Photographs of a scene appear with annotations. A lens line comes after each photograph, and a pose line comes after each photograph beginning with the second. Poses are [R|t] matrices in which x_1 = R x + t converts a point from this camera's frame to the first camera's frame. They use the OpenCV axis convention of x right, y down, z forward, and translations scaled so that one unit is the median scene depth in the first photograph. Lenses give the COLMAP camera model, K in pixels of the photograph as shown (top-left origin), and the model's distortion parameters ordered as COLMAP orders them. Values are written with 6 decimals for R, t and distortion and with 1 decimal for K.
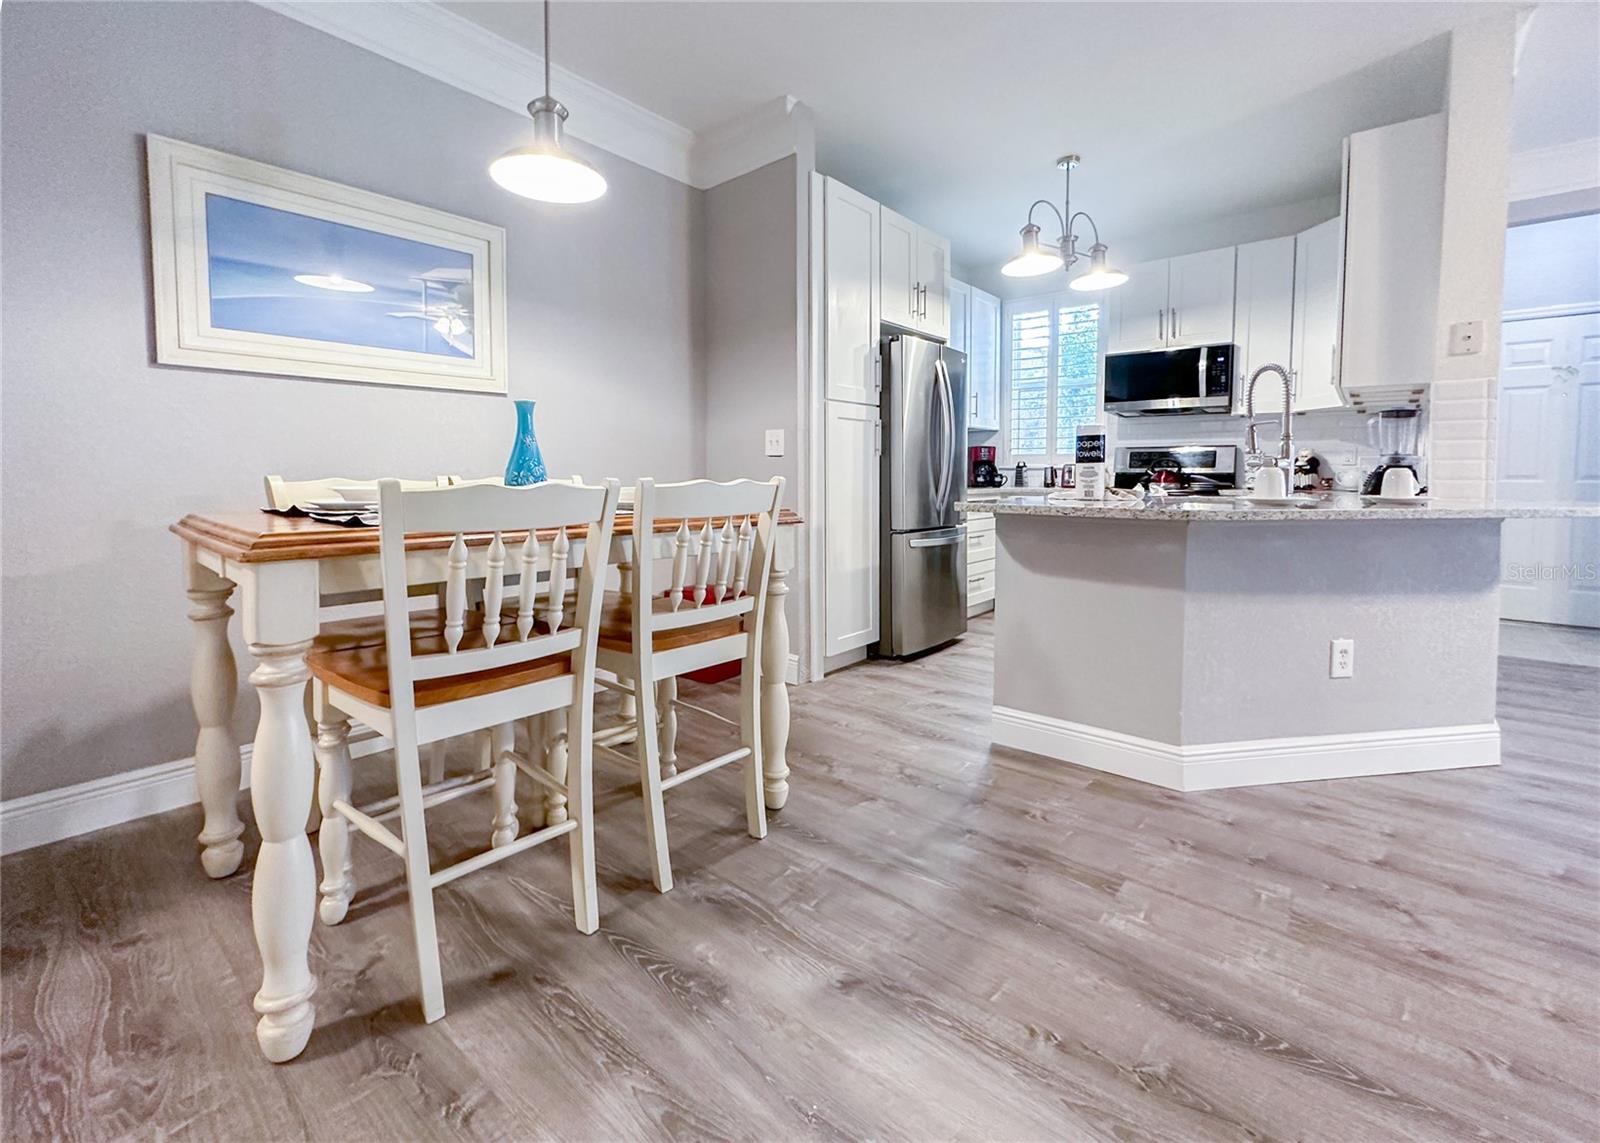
lens RADIAL K [[725.4, 0, 799.0], [0, 725.4, 522.6], [0, 0, 1]] dist [-0.008949, 0.000127]
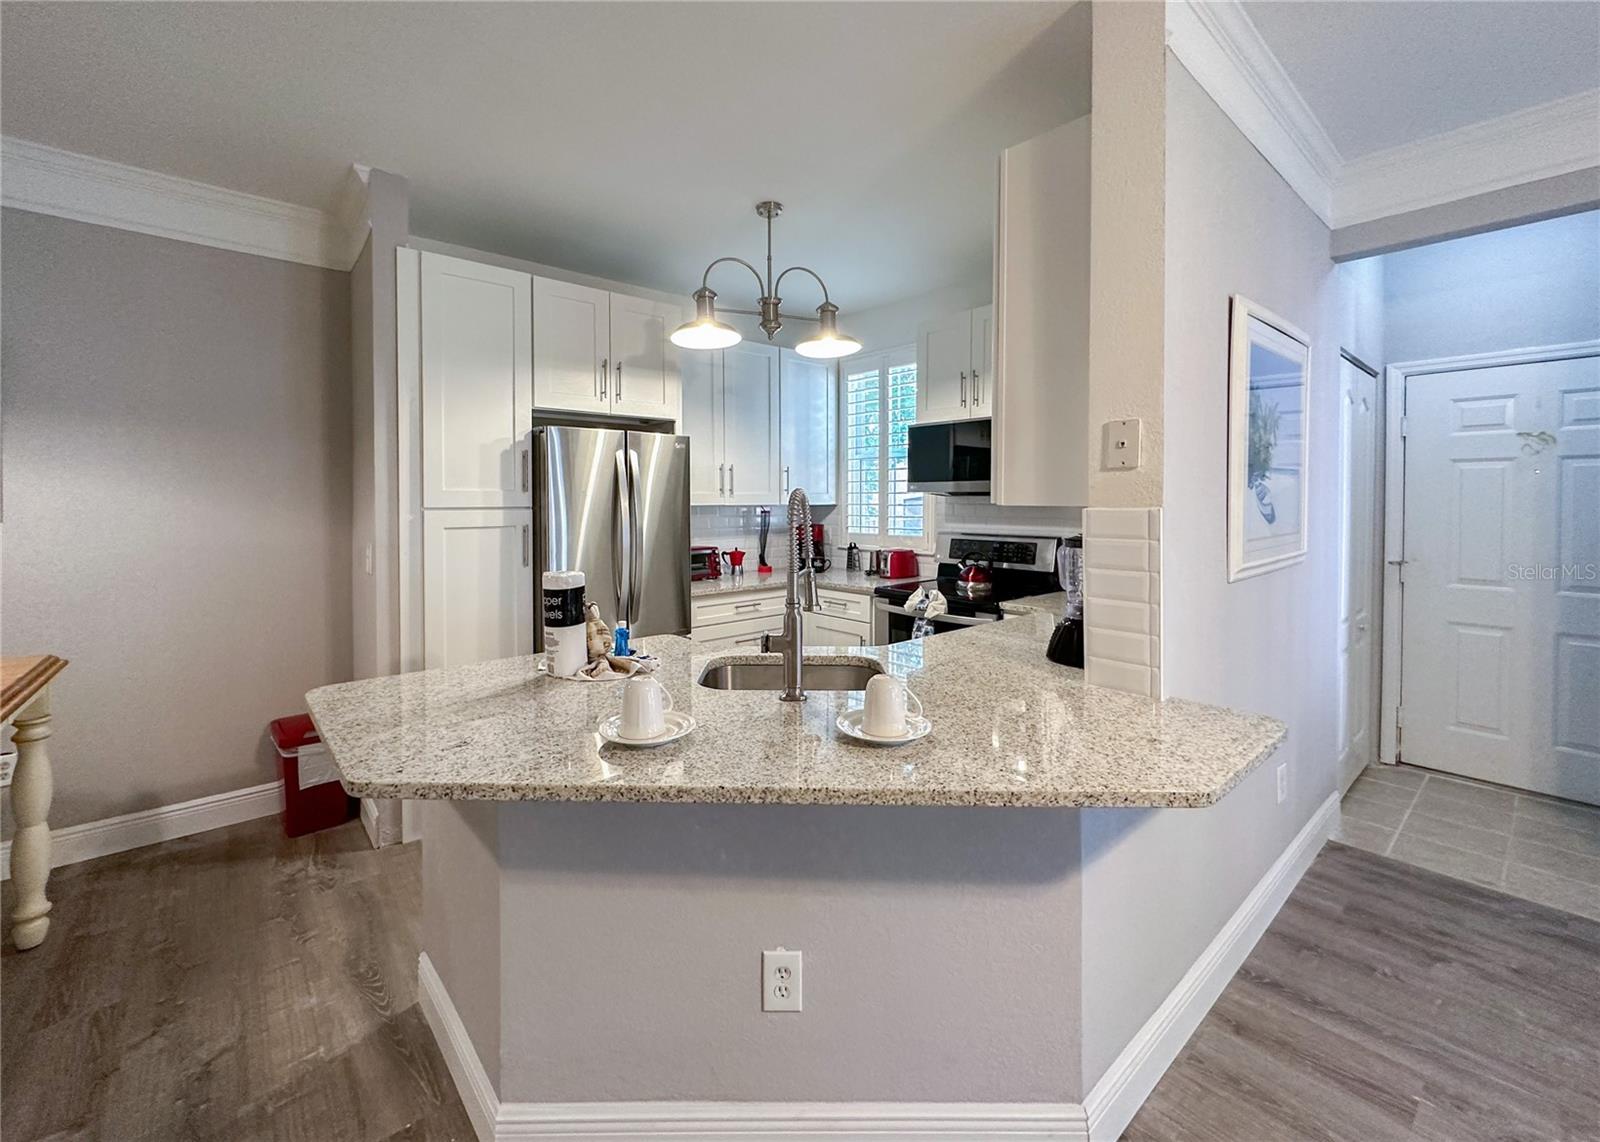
lens RADIAL K [[690.0, 0, 795.3], [0, 690.0, 512.3], [0, 0, 1]] dist [-0.004149, -0.000137]
pose [[0.986915, 0.002635, -0.161222, 0.535059], [-0.009752, 0.999011, -0.043372, -0.120294], [0.160948, 0.044377, 0.985965, 0.244247]]
